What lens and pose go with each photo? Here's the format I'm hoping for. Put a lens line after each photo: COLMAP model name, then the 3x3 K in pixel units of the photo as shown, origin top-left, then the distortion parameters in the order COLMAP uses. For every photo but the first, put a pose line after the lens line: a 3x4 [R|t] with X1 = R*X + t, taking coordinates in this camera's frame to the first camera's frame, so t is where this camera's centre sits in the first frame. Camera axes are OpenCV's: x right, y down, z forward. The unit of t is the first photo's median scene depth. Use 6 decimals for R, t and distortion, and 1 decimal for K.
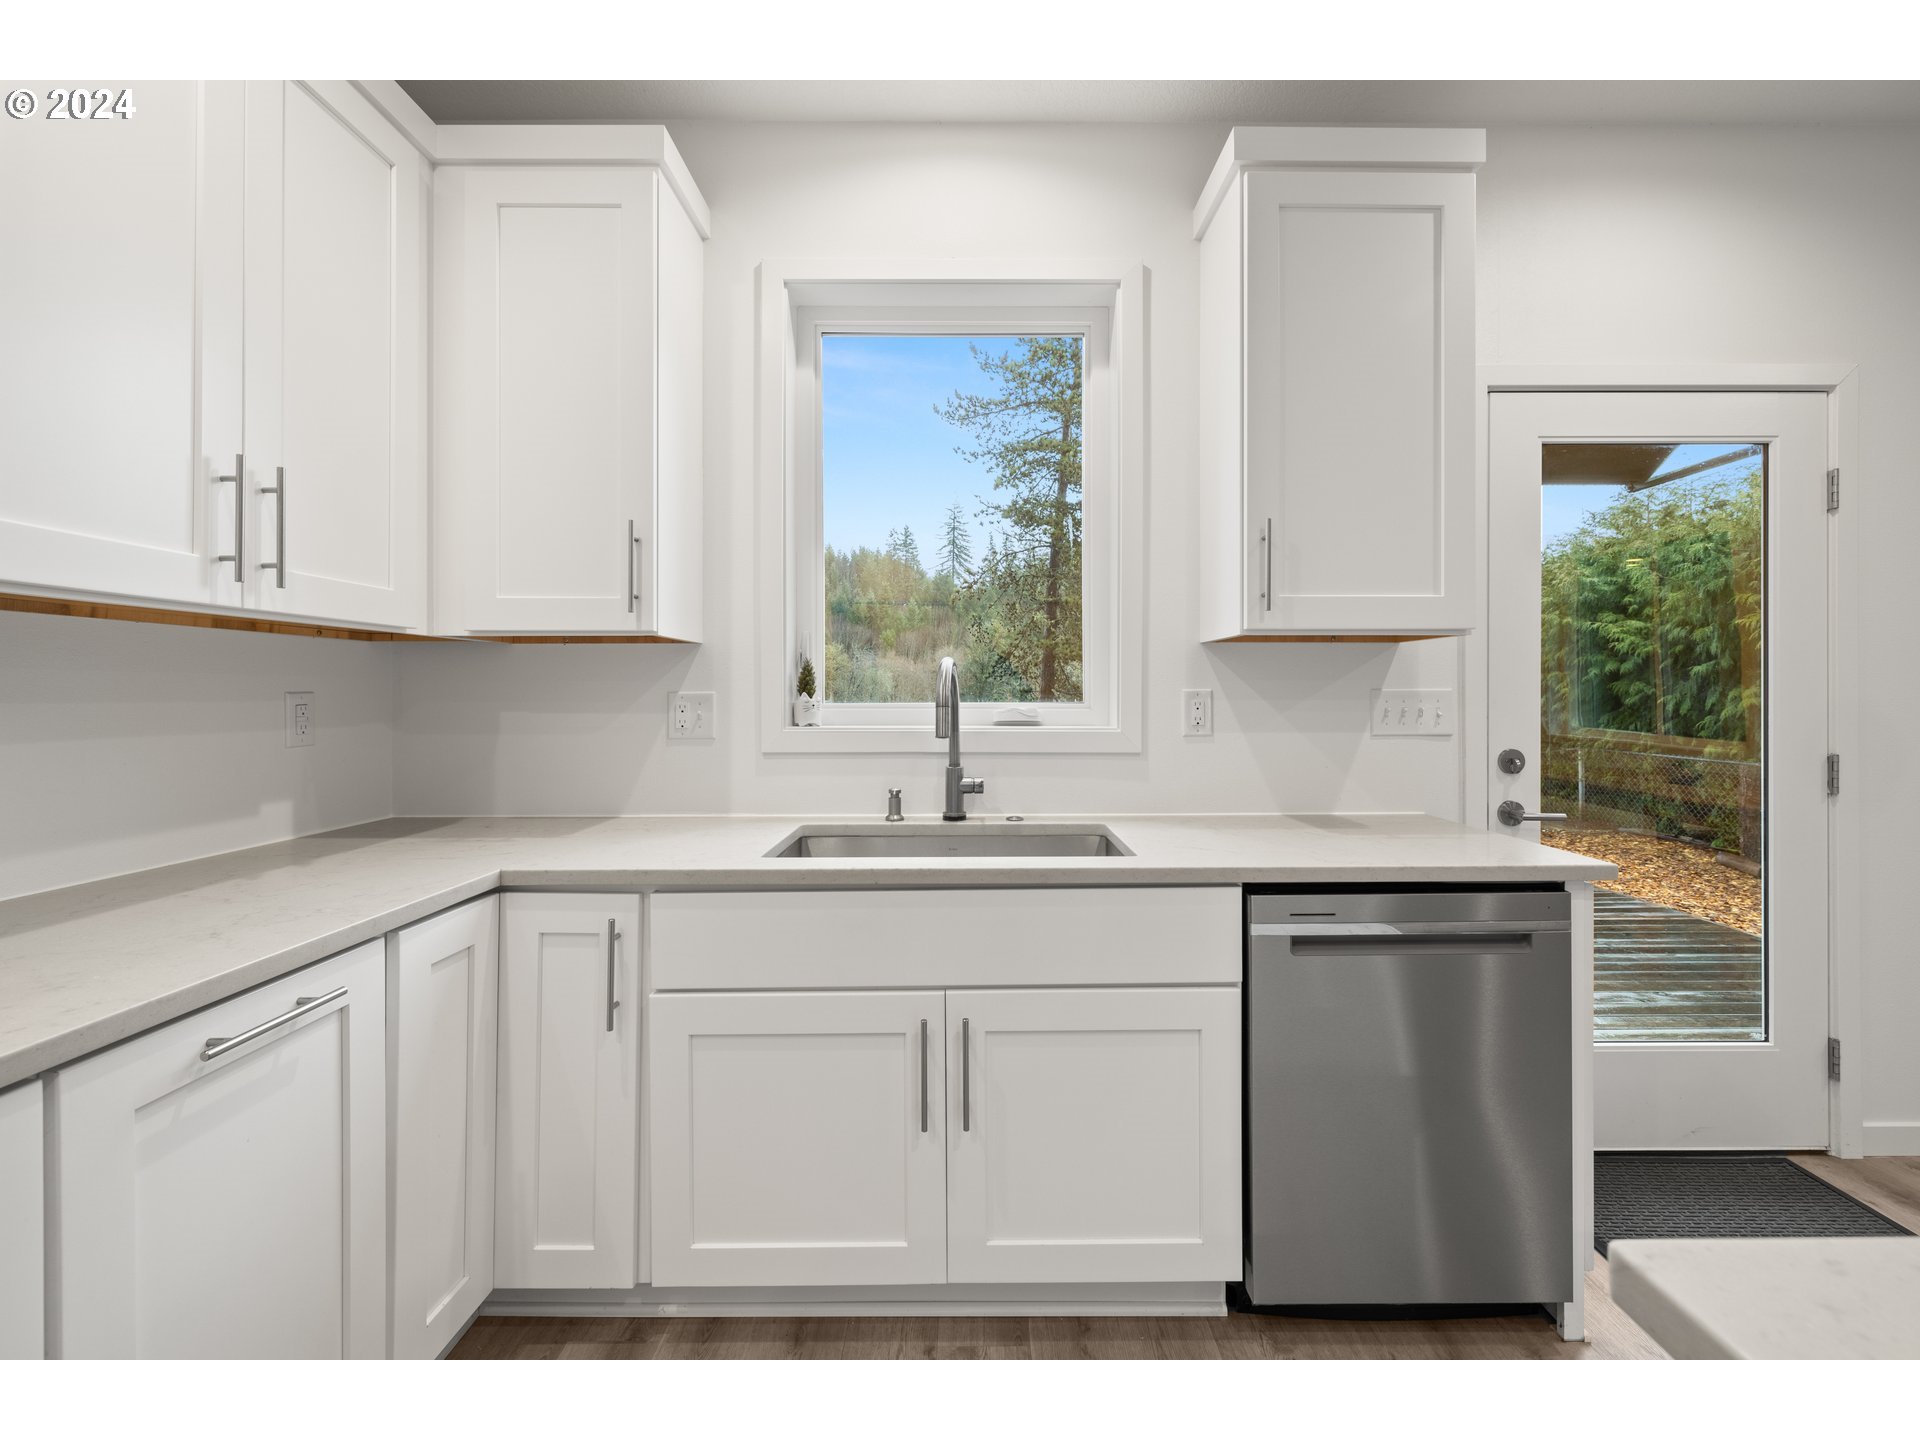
lens RADIAL K [[822.0, 0, 975.1], [0, 822.0, 690.7], [0, 0, 1]] dist [0.000001, -0.000047]
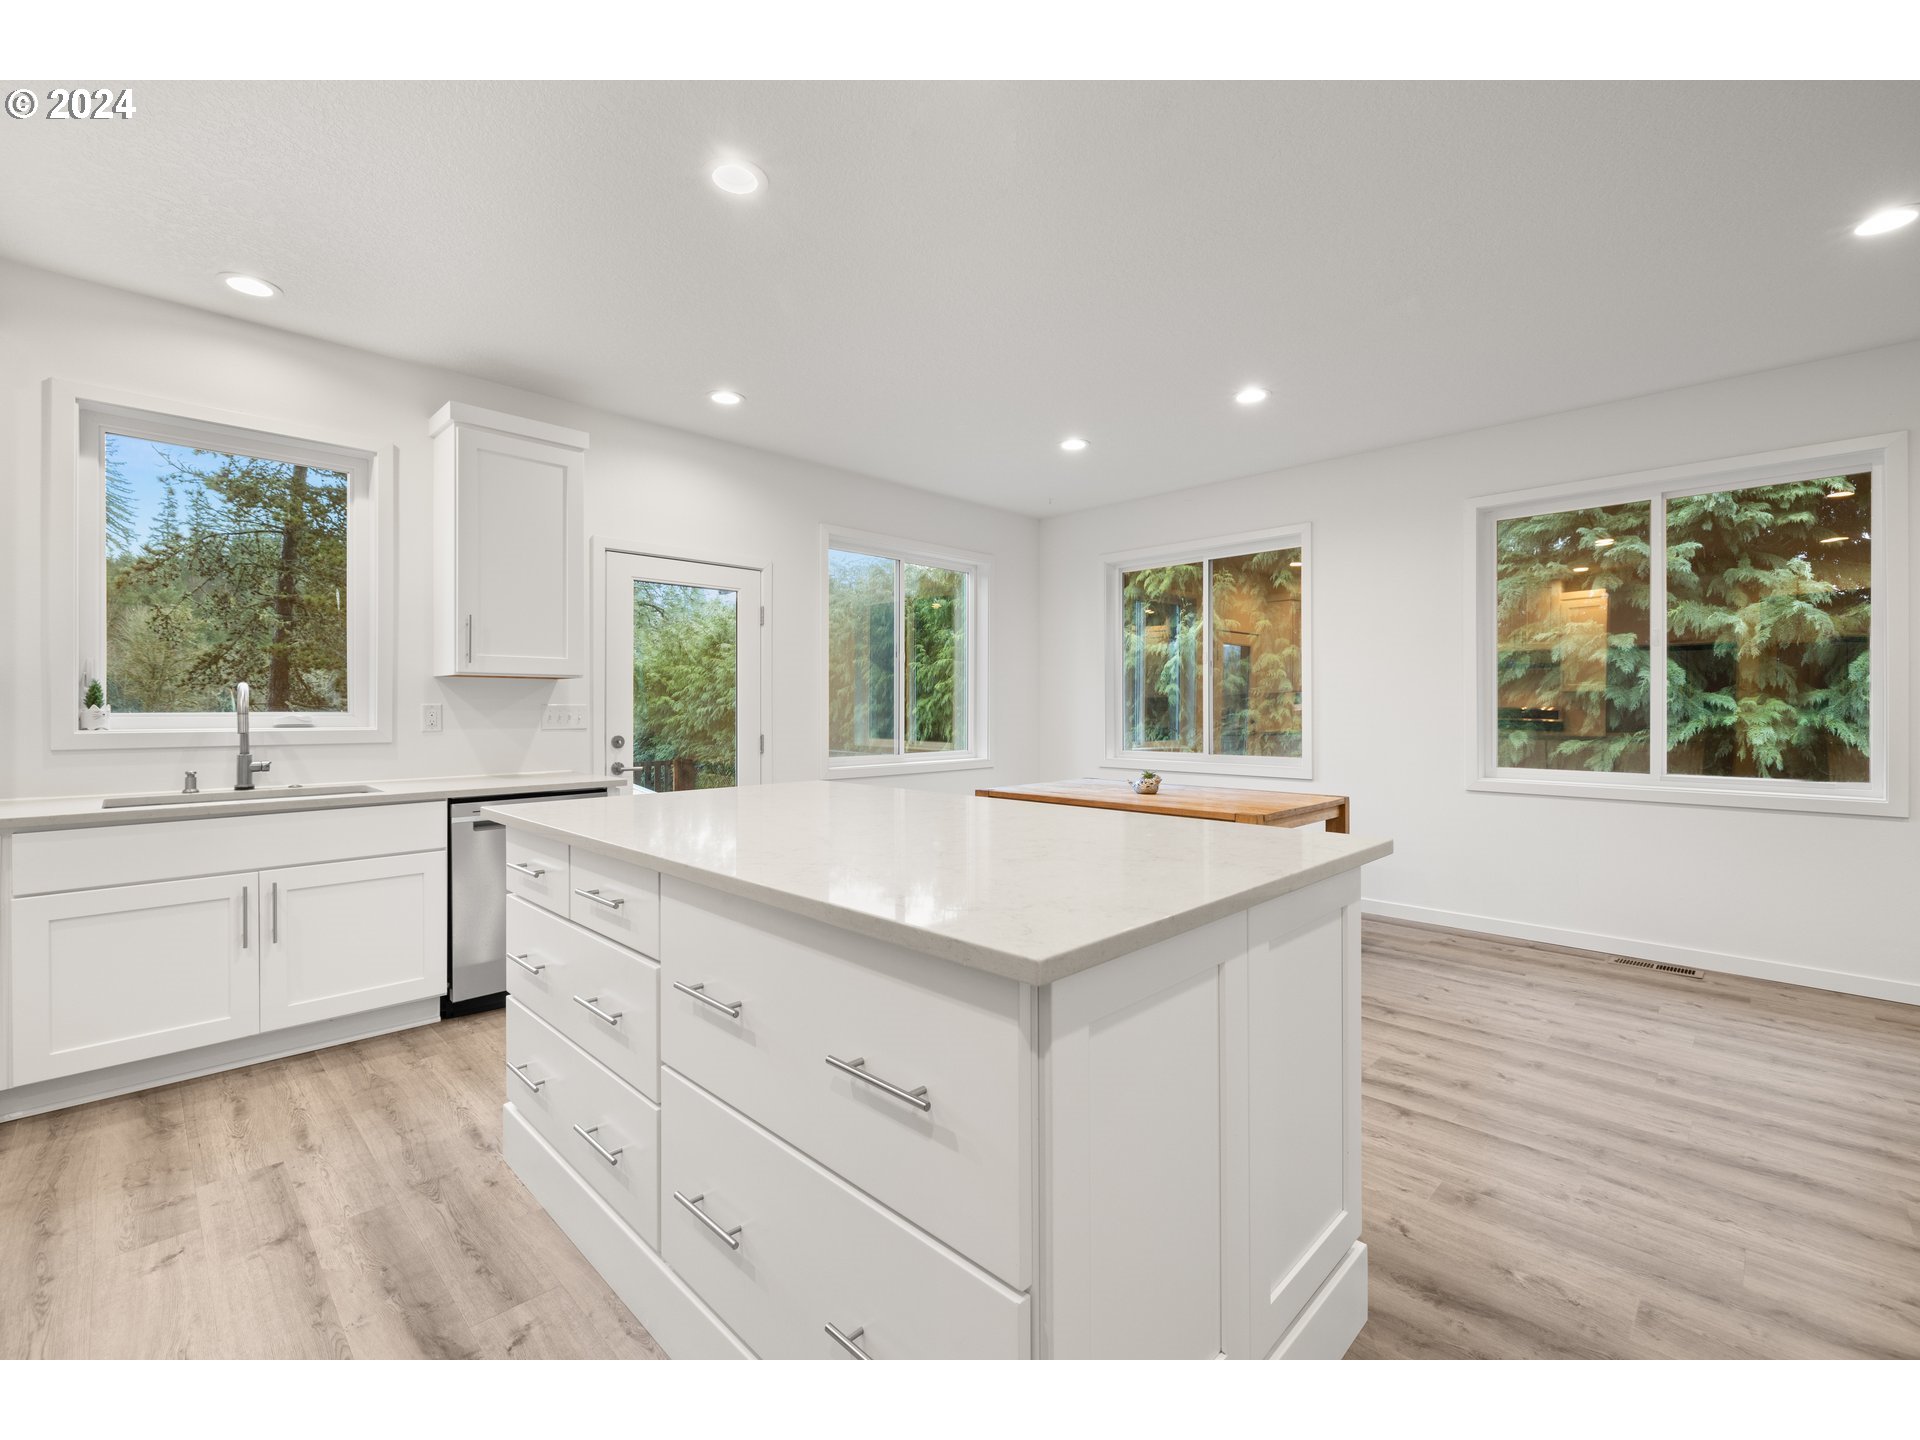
lens RADIAL K [[830.2, 0, 955.1], [0, 830.2, 711.1], [0, 0, 1]] dist [0.000027, -0.000253]
pose [[0.711891, -0.001016, 0.702289, -0.160622], [-0.004585, 0.999971, 0.006094, -0.002393], [-0.702275, -0.007558, 0.711866, -0.962267]]
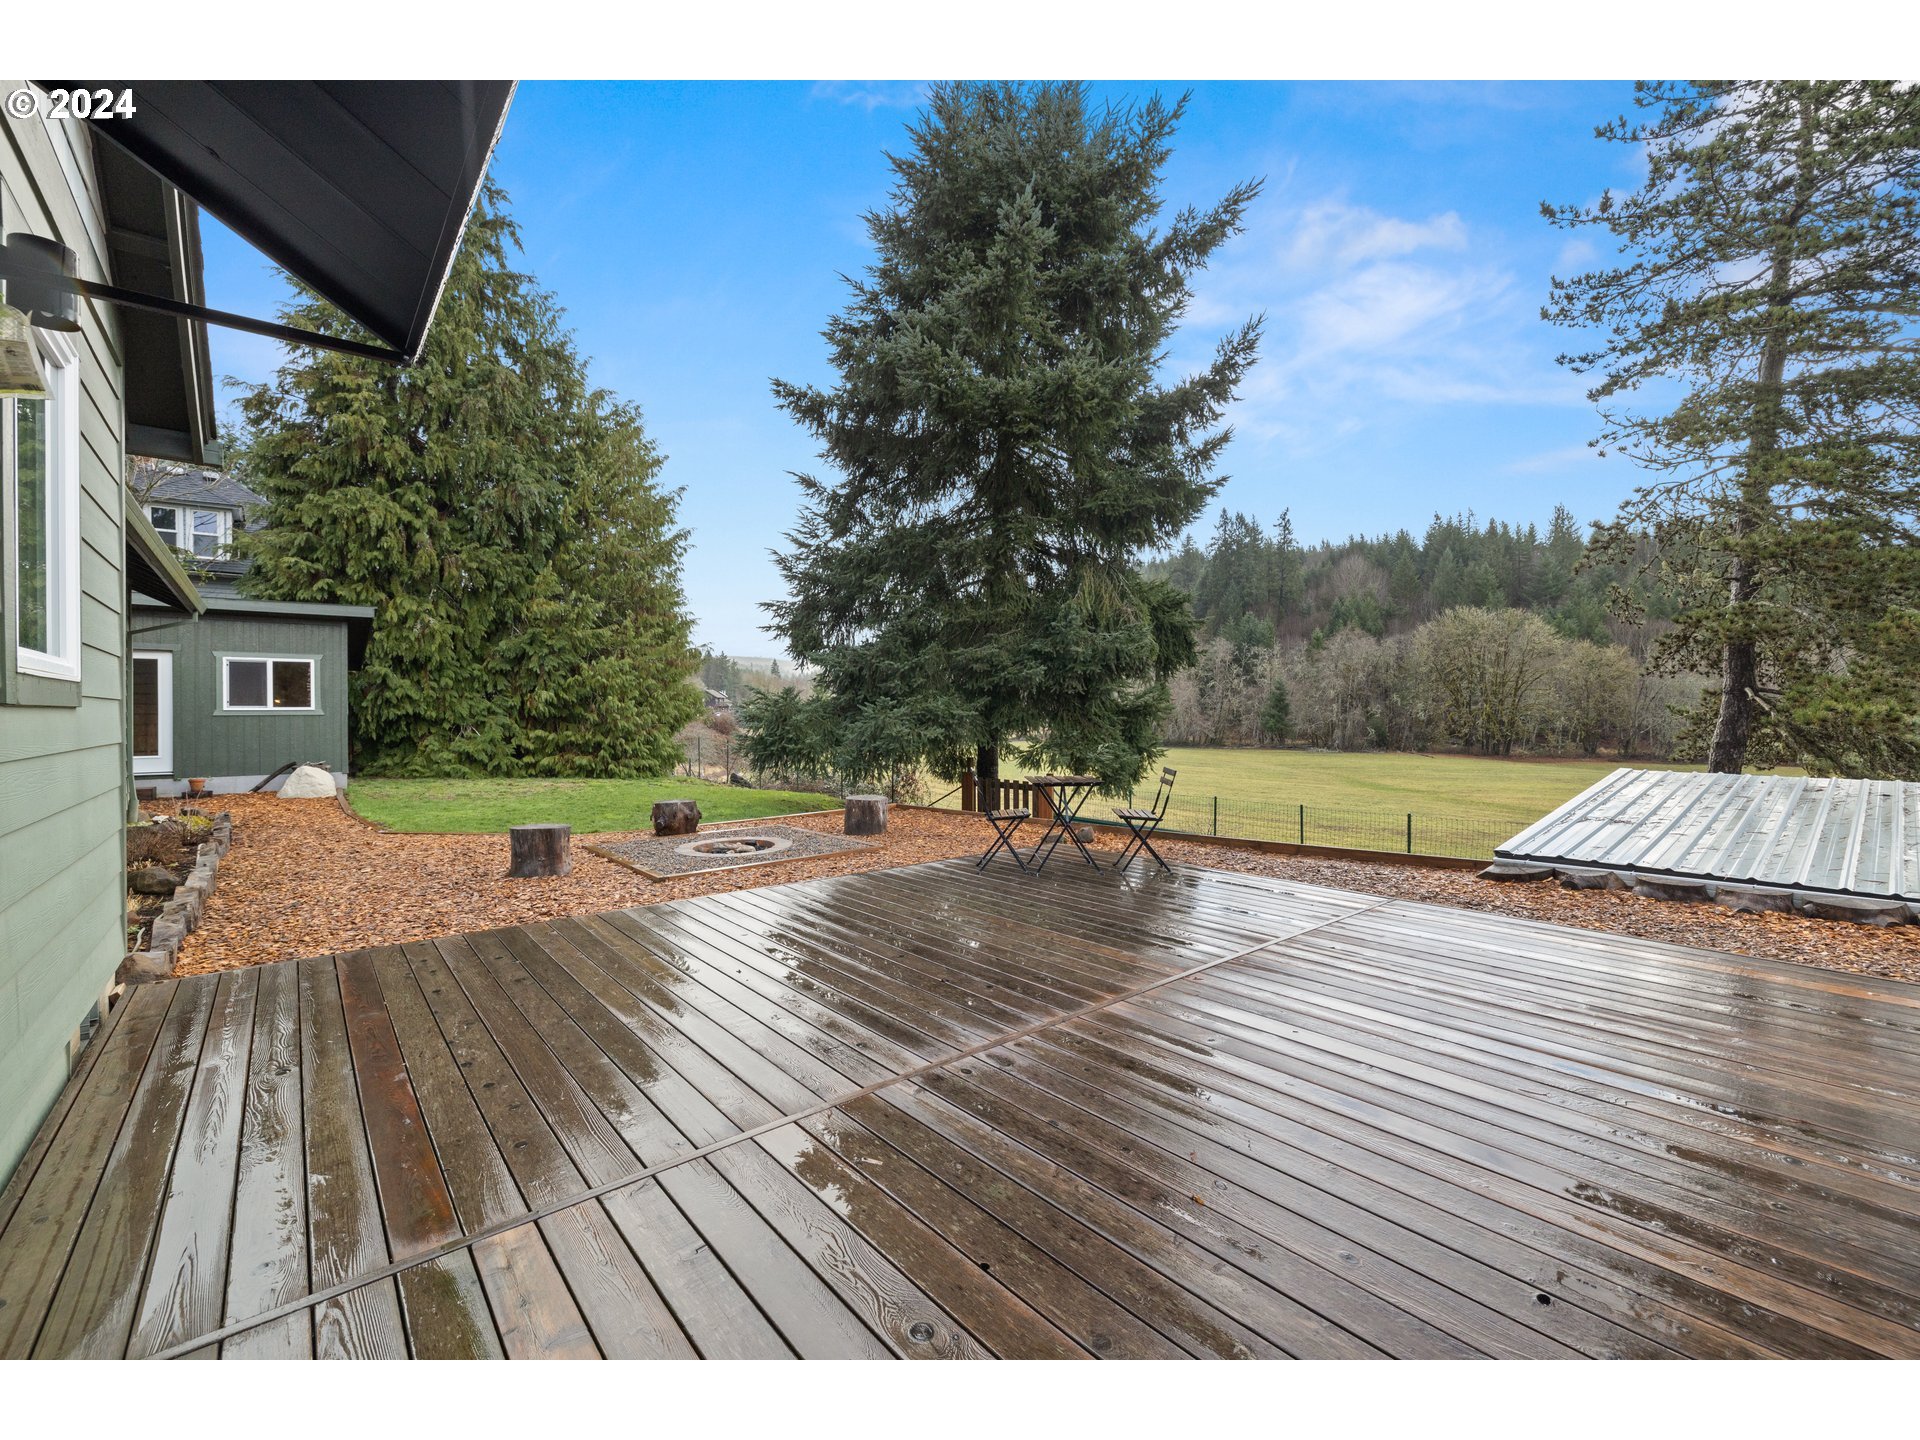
lens RADIAL K [[803.2, 0, 958.5], [0, 803.2, 712.4], [0, 0, 1]] dist [-0.000296, -0.000053]
pose [[0.637409, -0.004692, -0.770512, 1.761004], [0.007999, 0.999968, 0.000528, 0.110117], [0.770484, -0.006500, 0.637426, 1.365377]]
